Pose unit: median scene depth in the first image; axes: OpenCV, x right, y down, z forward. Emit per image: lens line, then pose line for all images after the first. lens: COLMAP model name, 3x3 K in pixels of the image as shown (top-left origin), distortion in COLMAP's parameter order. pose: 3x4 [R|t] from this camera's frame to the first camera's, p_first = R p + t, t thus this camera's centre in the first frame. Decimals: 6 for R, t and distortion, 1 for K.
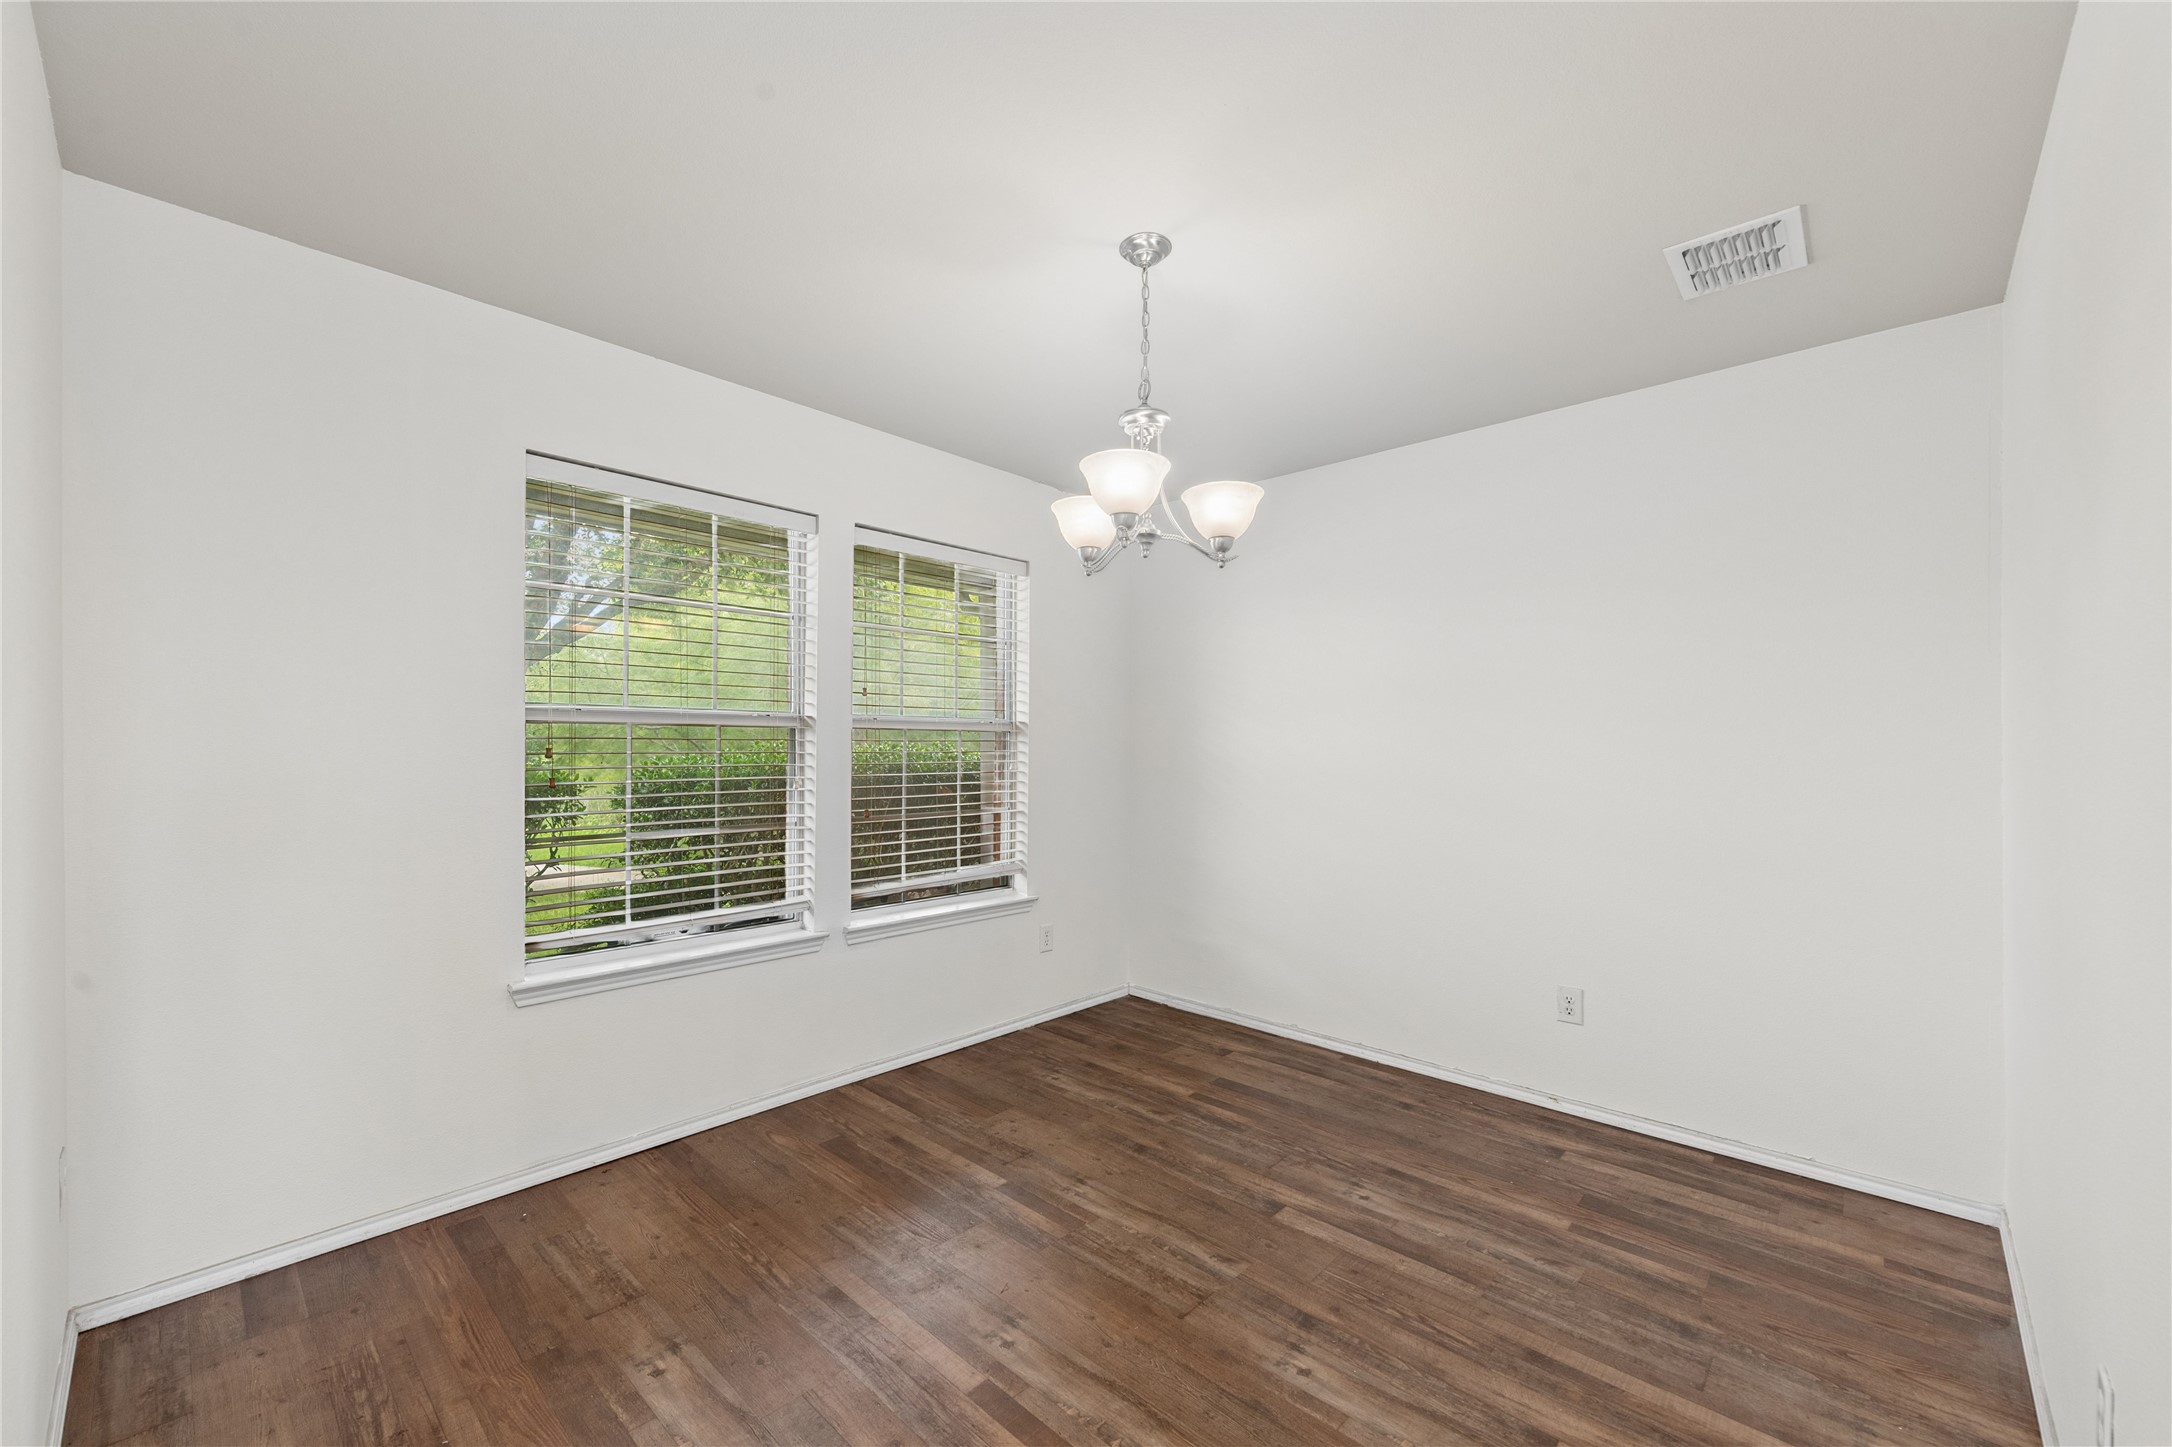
lens RADIAL K [[856.5, 0, 1080.3], [0, 856.5, 752.9], [0, 0, 1]] dist [0.010750, -0.002901]
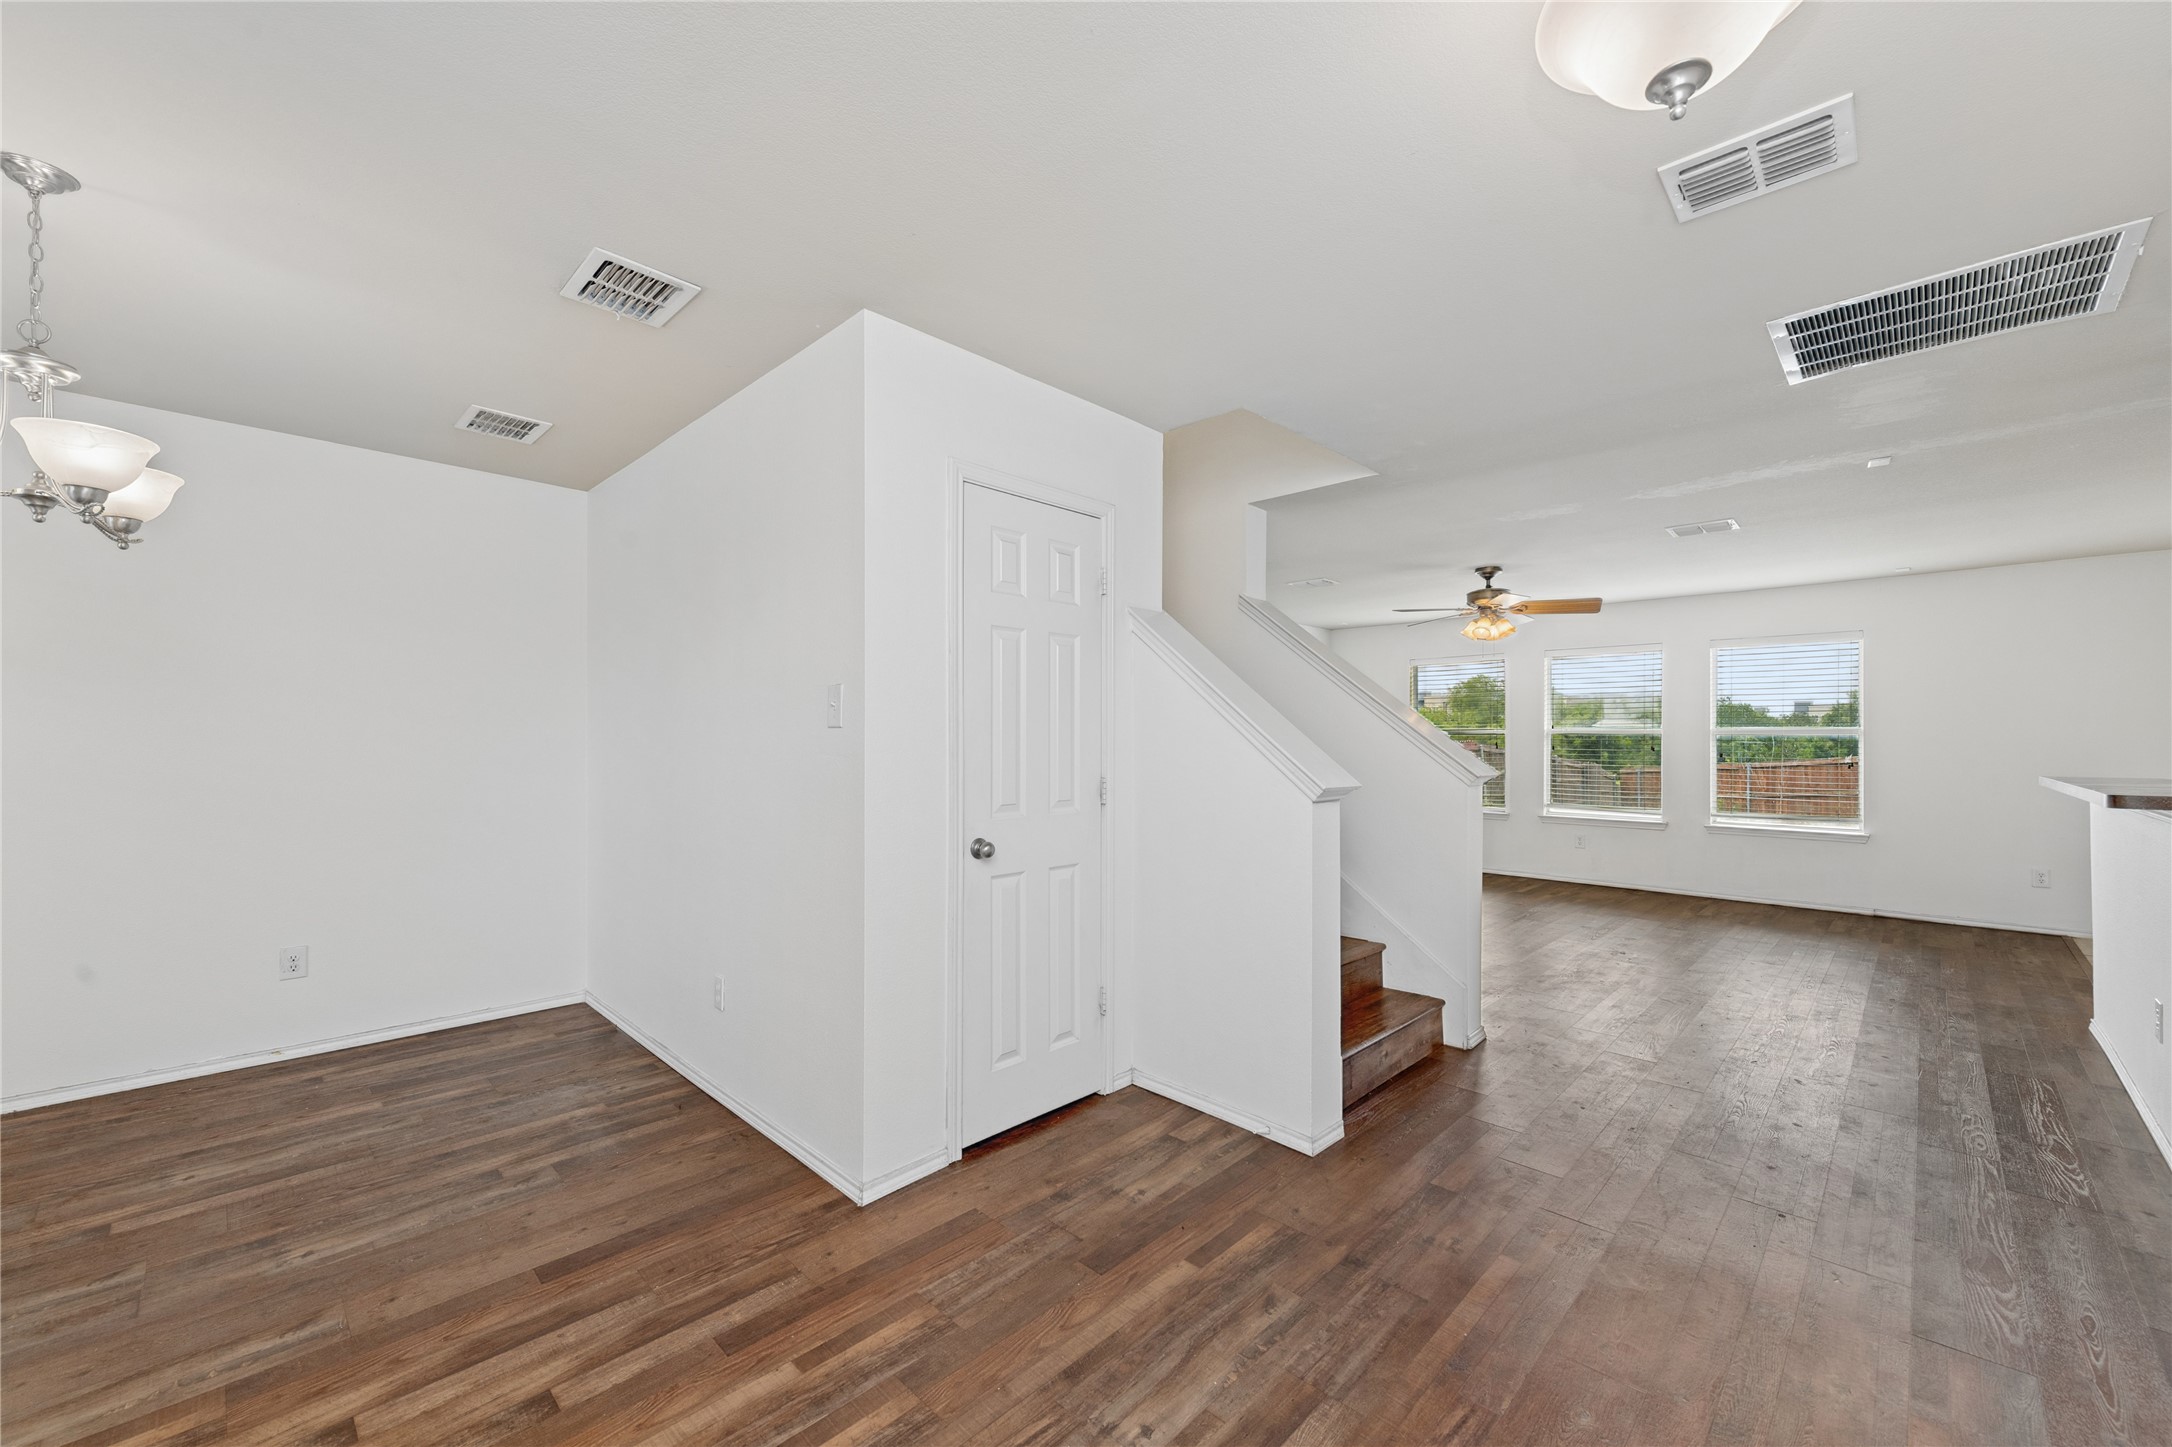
lens RADIAL K [[856.5, 0, 1090.4], [0, 856.5, 730.9], [0, 0, 1]] dist [0.010750, -0.002901]
pose [[0.016991, 0.006652, 0.999834, -0.783891], [0.002029, 0.999976, -0.006688, -0.003189], [-0.999854, 0.002142, 0.016977, -0.099698]]
